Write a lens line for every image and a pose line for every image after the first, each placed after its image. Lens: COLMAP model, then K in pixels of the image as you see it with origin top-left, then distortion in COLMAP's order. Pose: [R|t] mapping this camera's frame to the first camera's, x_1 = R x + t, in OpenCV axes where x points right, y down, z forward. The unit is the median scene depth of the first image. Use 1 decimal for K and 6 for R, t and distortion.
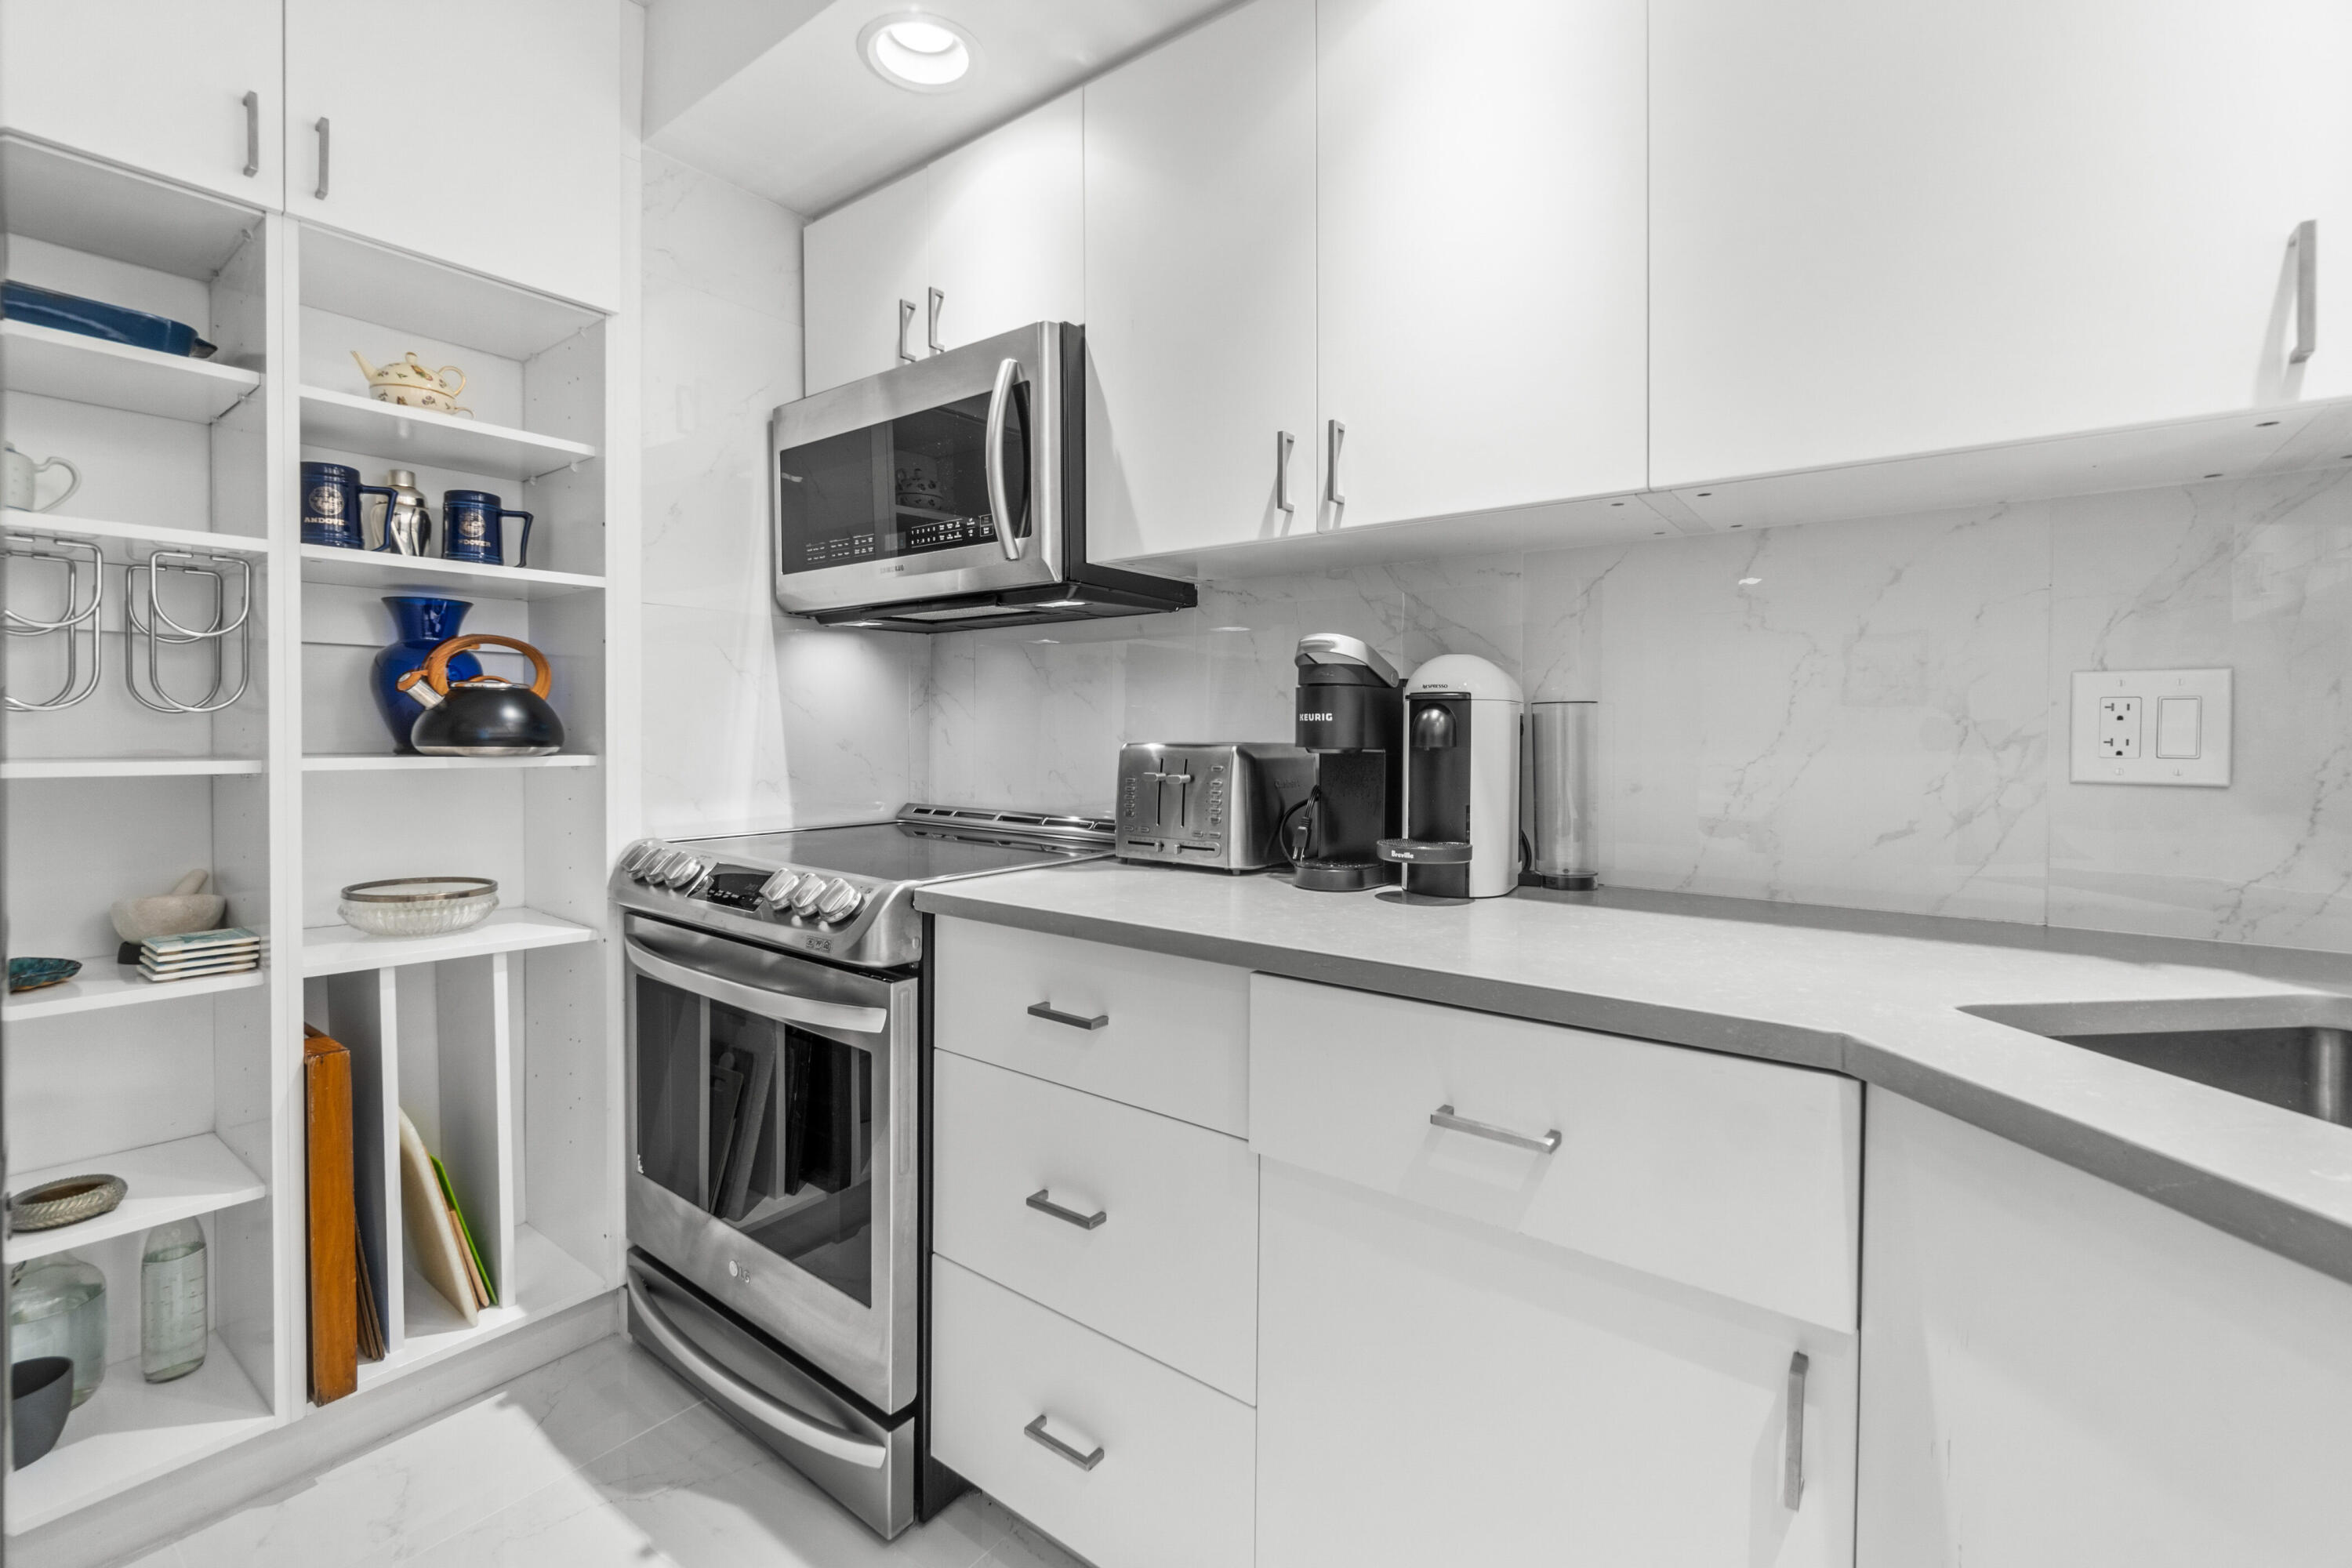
lens RADIAL K [[1019.8, 0, 1164.2], [0, 1019.8, 736.6], [0, 0, 1]] dist [-0.003681, 0.000407]
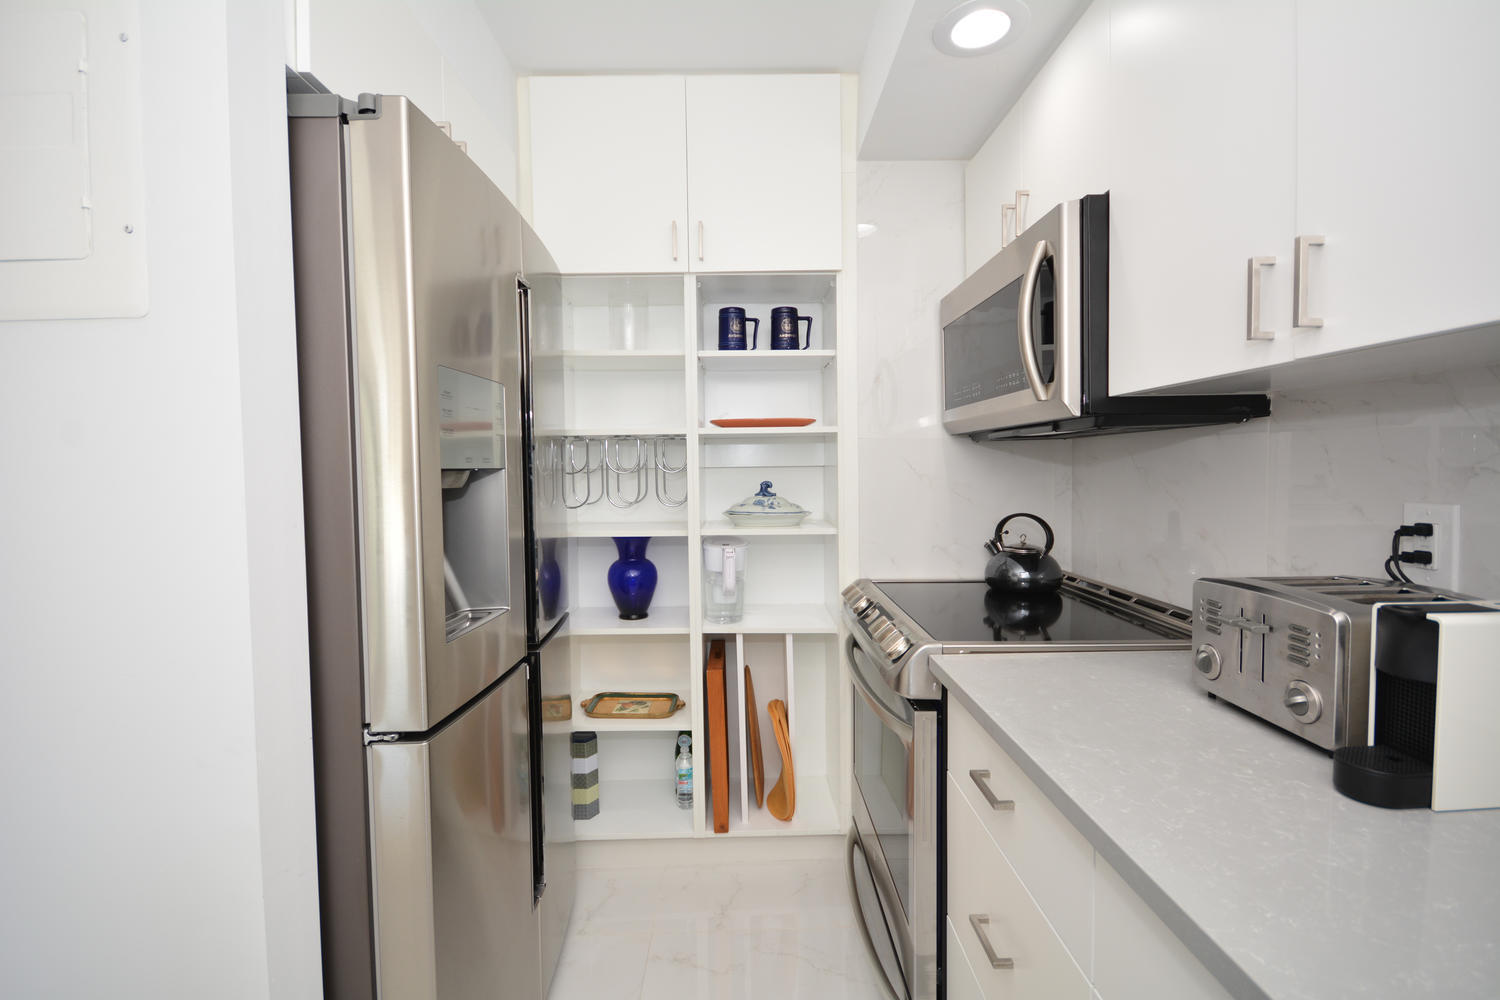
lens RADIAL K [[678.5, 0, 750.0], [0, 678.5, 500.0], [0, 0, 1]] dist [0.003342, 0.000417]
pose [[0.622715, 0.024290, -0.782072, 0.289427], [0.003129, 0.999433, 0.033532, -0.079540], [0.782442, -0.023328, 0.622286, 0.187791]]
